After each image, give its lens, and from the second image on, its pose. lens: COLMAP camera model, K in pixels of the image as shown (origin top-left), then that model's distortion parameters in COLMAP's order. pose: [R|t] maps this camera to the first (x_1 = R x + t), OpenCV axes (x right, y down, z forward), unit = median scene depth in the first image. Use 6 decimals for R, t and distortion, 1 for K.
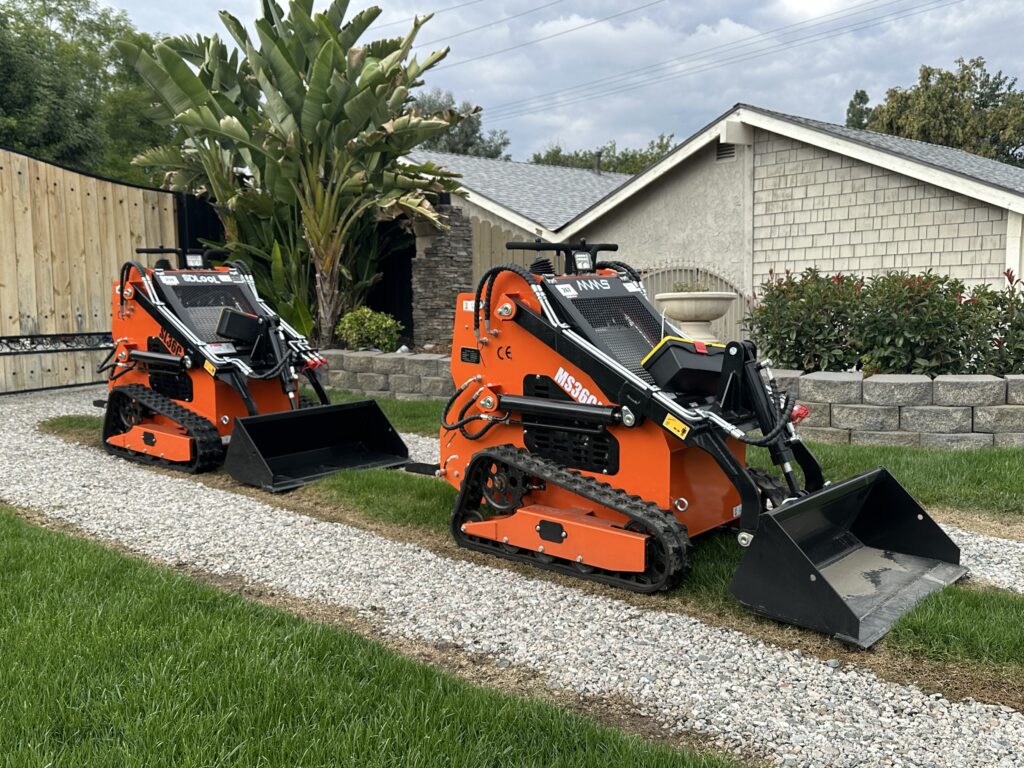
lens RADIAL K [[977.7, 0, 512.0], [0, 977.7, 384.0], [0, 0, 1]] dist [0.135256, -0.336940]
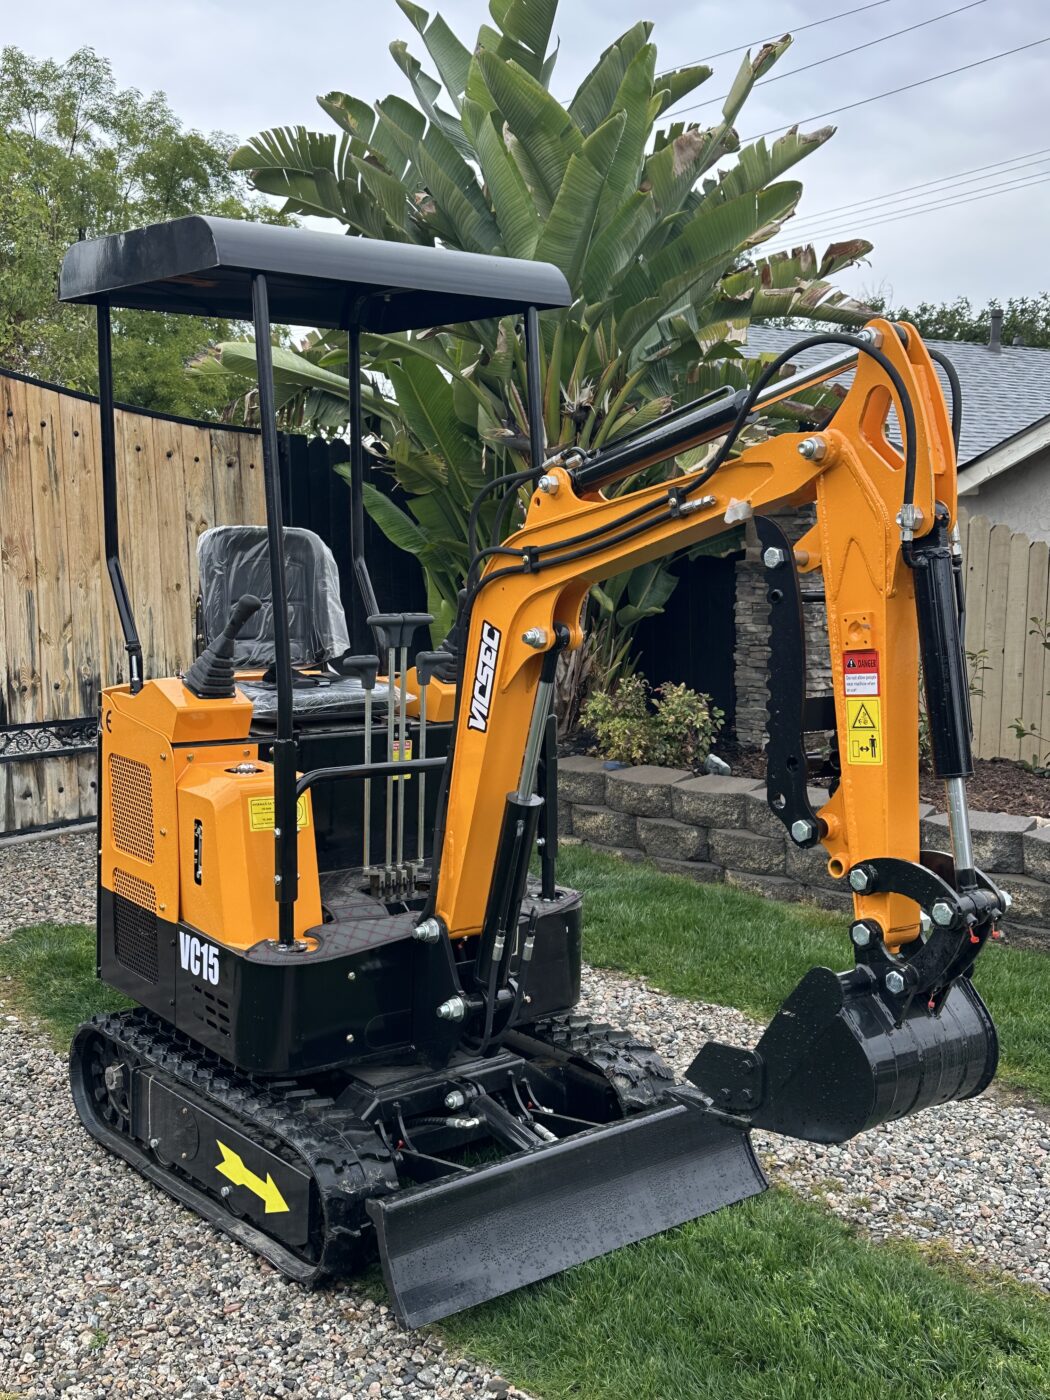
lens RADIAL K [[1587.3, 0, 513.5], [0, 1587.3, 684.7], [0, 0, 1]] dist [0.141033, -0.349389]
pose [[0.988465, 0.012543, -0.150929, -0.093359], [-0.012436, 0.999921, 0.001653, -0.068922], [0.150938, 0.000243, 0.988543, 0.213571]]
